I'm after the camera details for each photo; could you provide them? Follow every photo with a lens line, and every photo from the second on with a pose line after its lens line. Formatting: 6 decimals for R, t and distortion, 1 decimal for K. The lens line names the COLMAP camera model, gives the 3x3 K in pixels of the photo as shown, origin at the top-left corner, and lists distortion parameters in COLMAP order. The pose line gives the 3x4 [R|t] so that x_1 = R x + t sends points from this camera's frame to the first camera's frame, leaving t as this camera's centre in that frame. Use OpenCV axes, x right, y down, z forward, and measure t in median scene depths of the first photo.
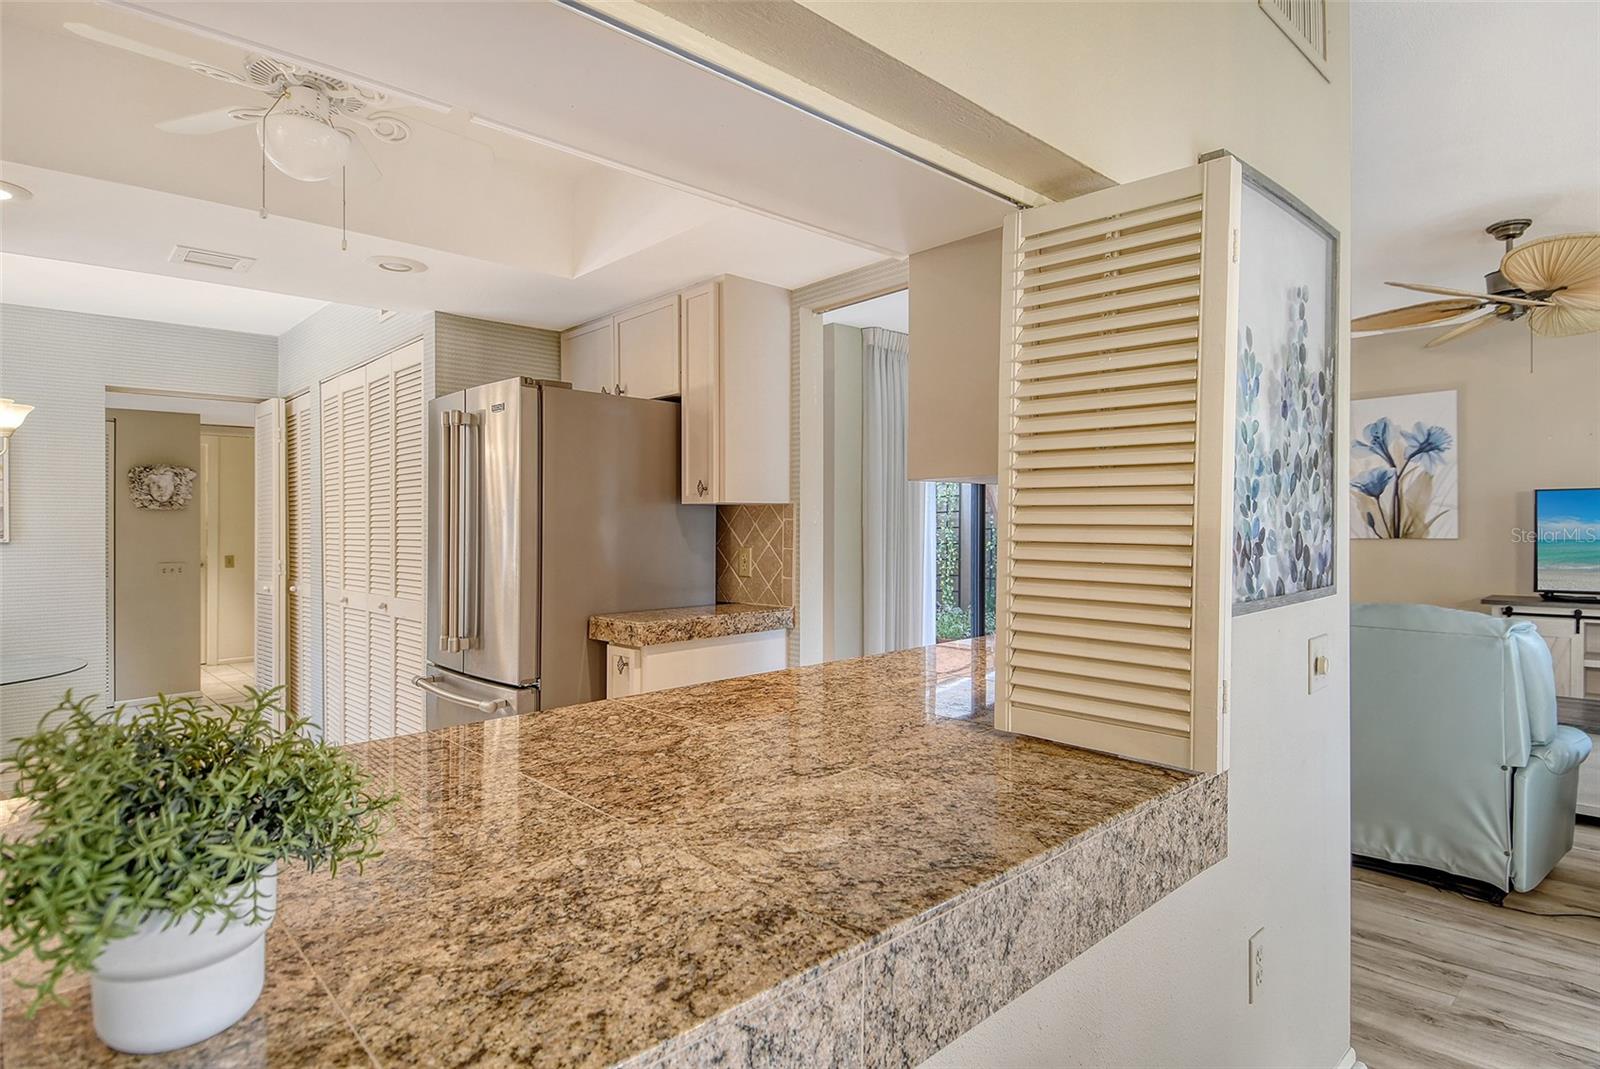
lens RADIAL K [[831.1, 0, 796.9], [0, 831.1, 526.8], [0, 0, 1]] dist [0.004056, -0.000455]
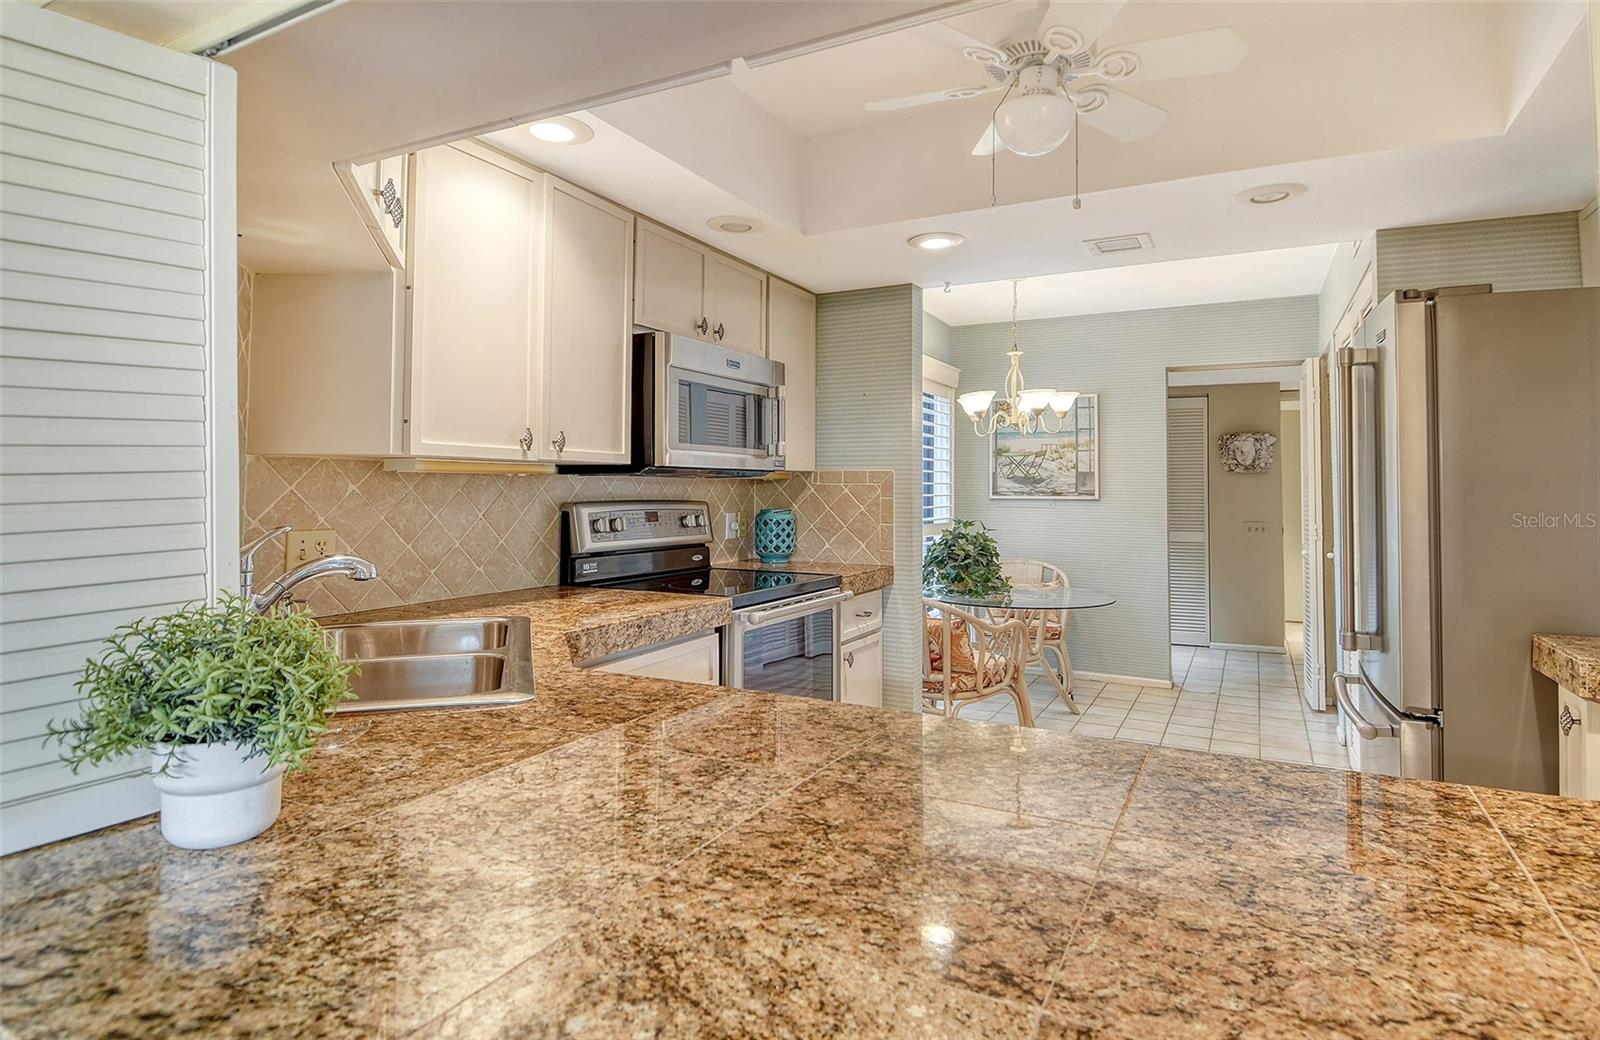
lens RADIAL K [[839.6, 0, 855.6], [0, 839.6, 443.4], [0, 0, 1]] dist [0.012524, -0.014109]
pose [[0.347853, -0.039946, -0.936698, 0.568598], [-0.010895, 0.998852, -0.046642, -0.011576], [0.937486, 0.026430, 0.347018, 0.828497]]
